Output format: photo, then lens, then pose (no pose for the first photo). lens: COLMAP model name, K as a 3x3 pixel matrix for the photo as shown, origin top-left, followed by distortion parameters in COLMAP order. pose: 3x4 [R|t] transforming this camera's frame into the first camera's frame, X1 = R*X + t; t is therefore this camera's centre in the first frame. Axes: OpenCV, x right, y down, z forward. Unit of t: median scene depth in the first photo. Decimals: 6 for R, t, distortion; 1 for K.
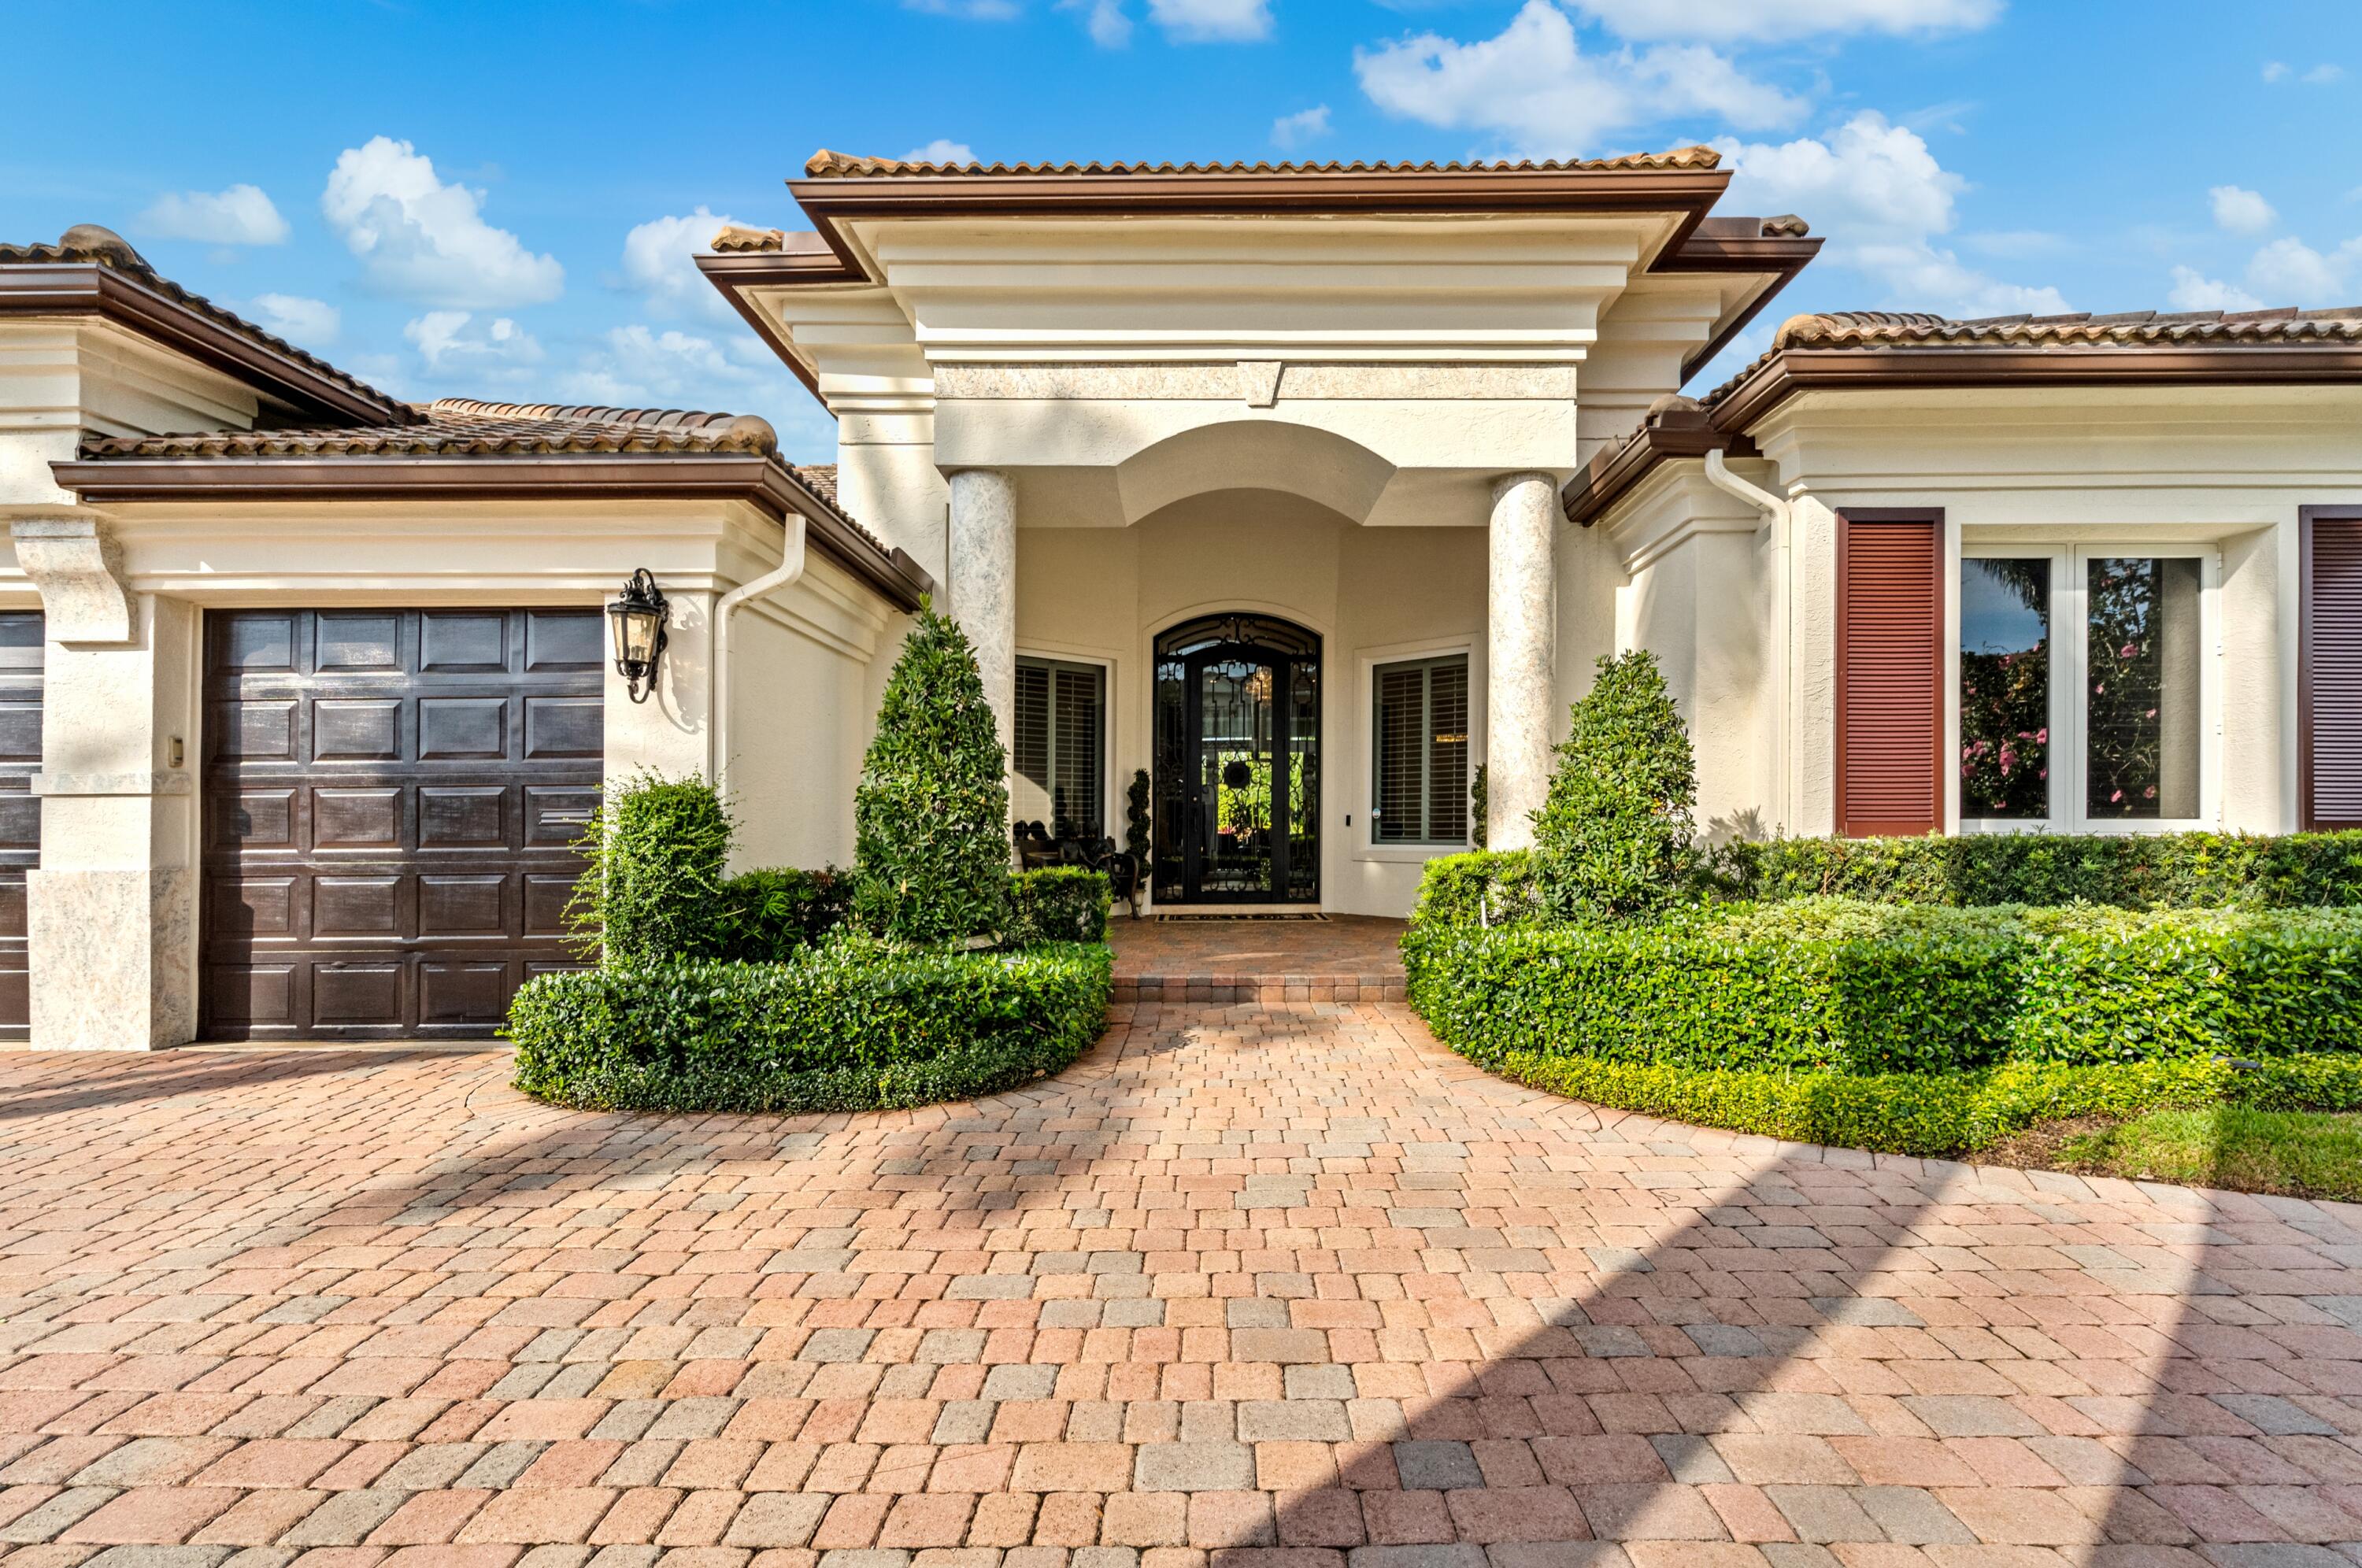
lens RADIAL K [[1085.7, 0, 1192.4], [0, 1085.7, 809.2], [0, 0, 1]] dist [-0.003418, 0.002182]
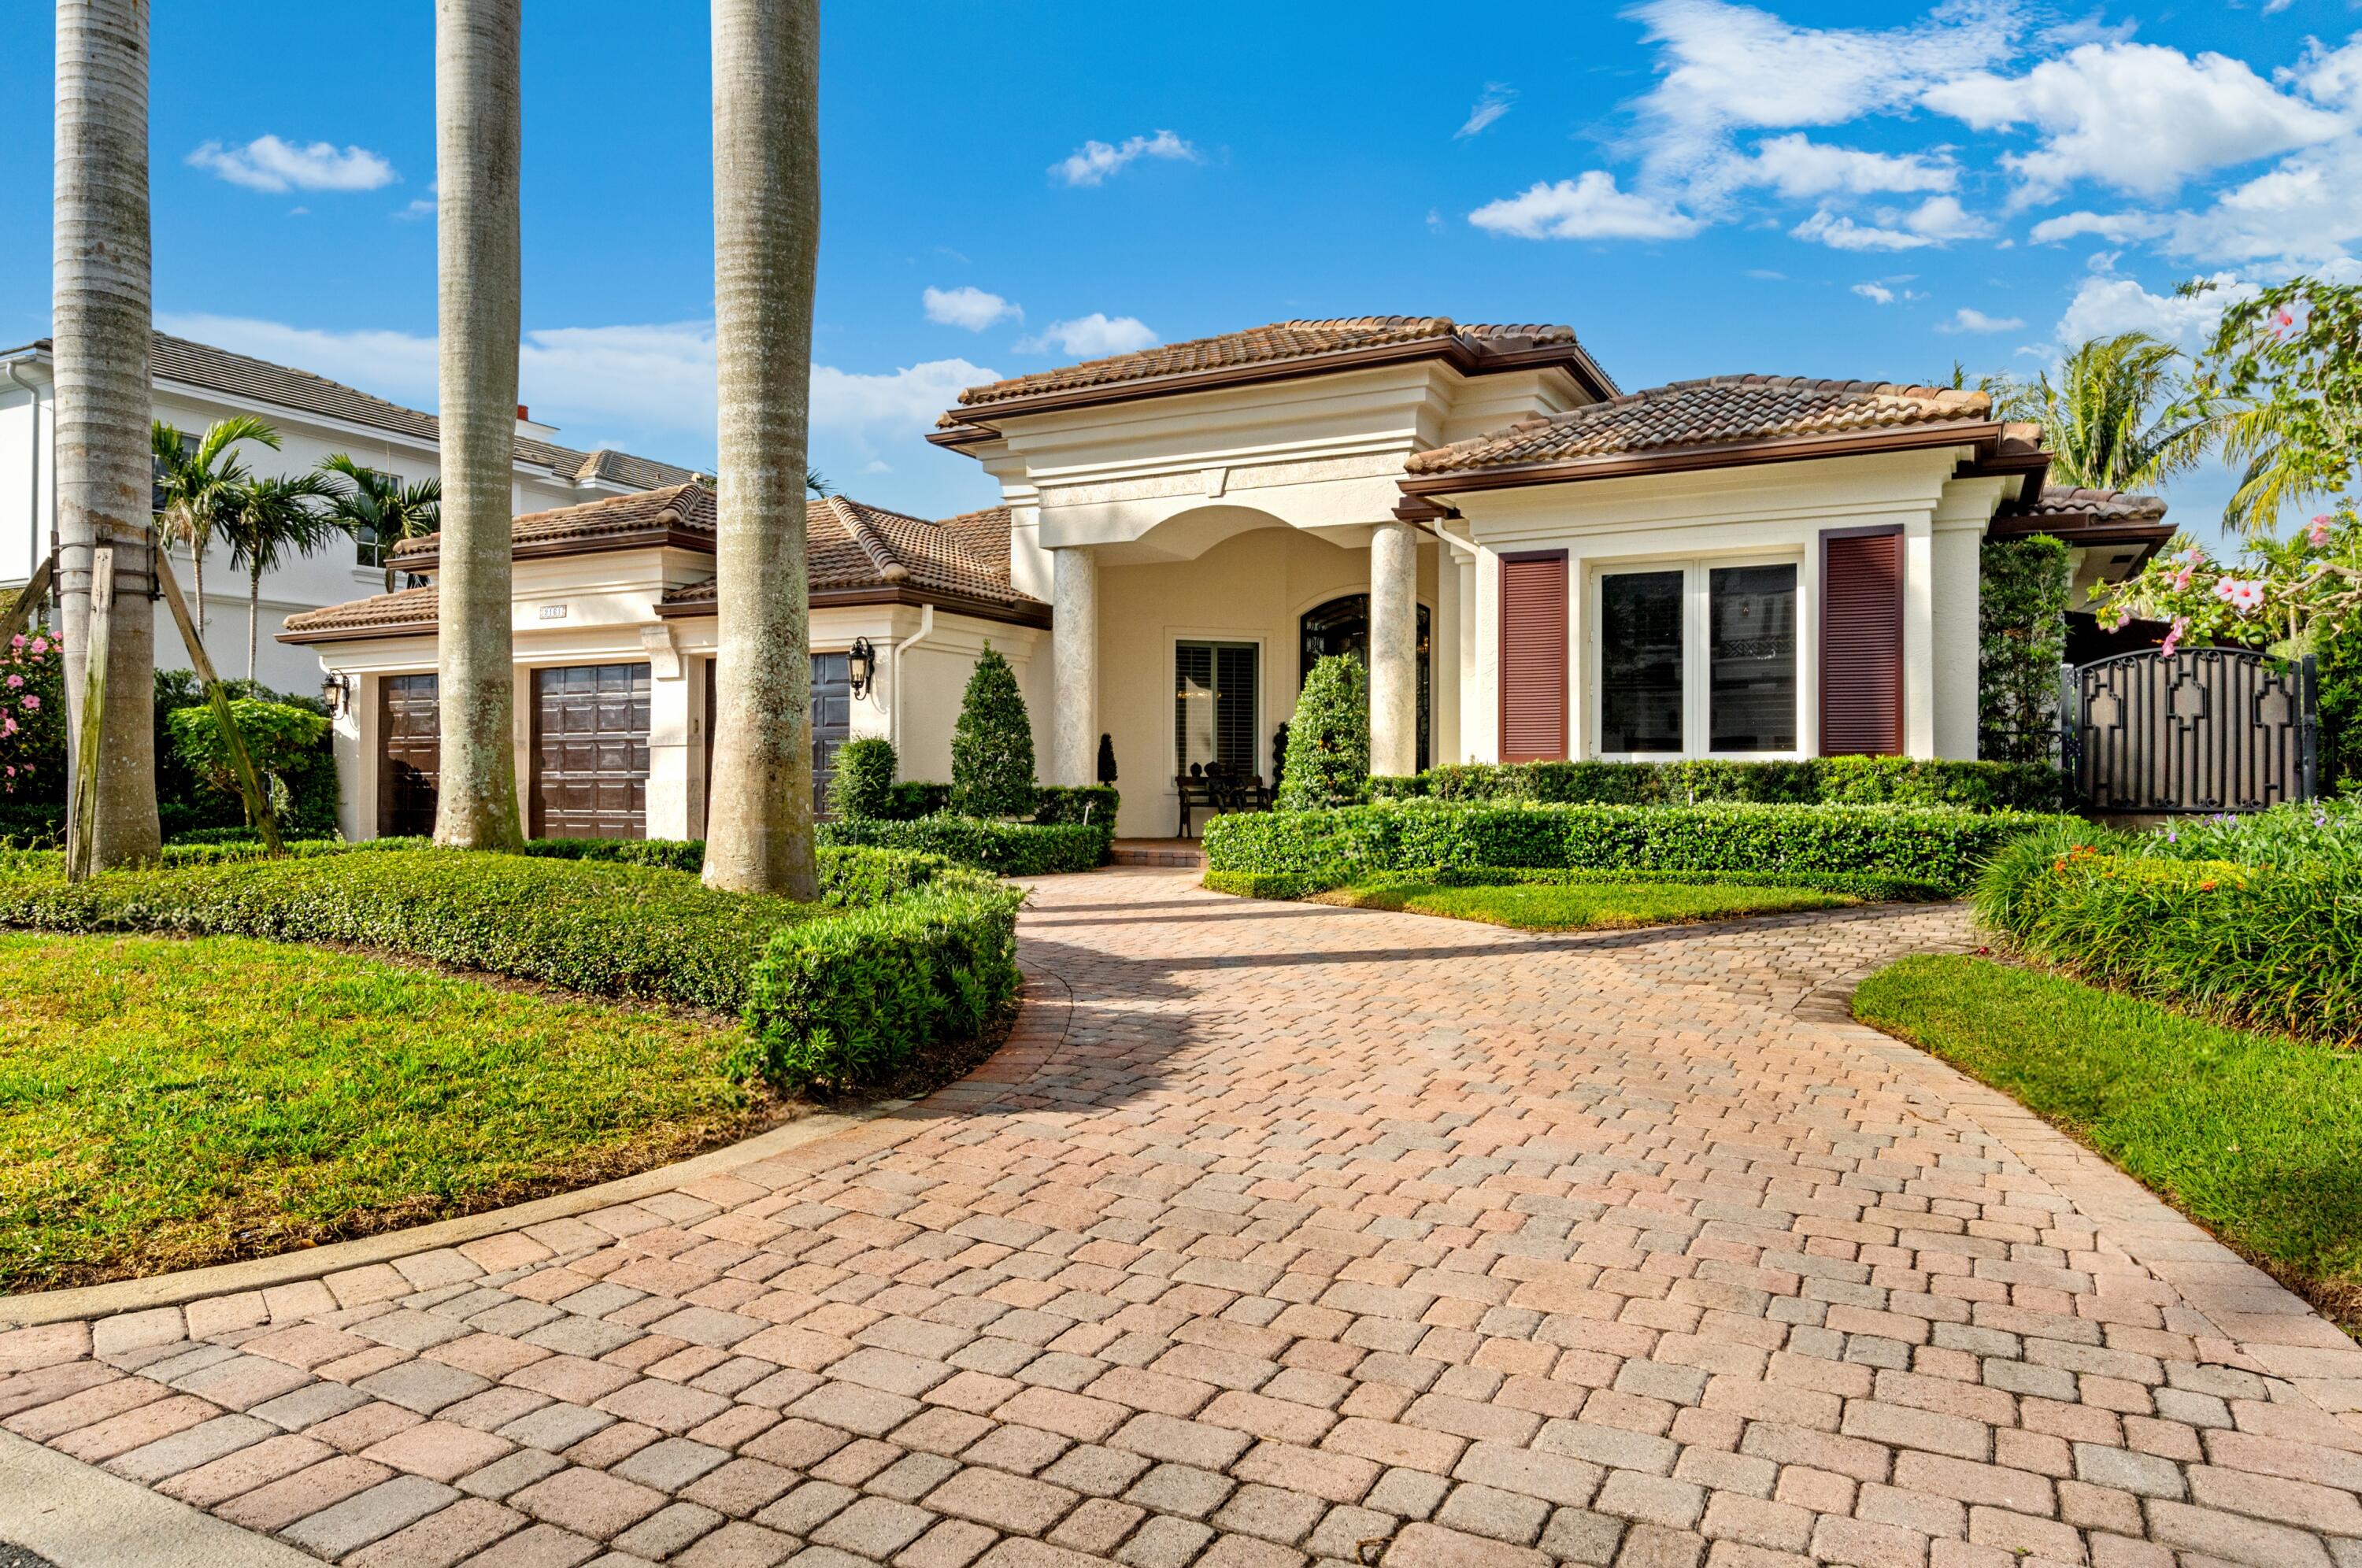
lens RADIAL K [[1456.3, 0, 1173.1], [0, 1456.3, 777.0], [0, 0, 1]] dist [0.003183, 0.000103]
pose [[0.897069, 0.000576, -0.441891, 1.207270], [0.001356, 0.999991, 0.004055, 0.037364], [0.441889, -0.004236, 0.897060, -1.192067]]
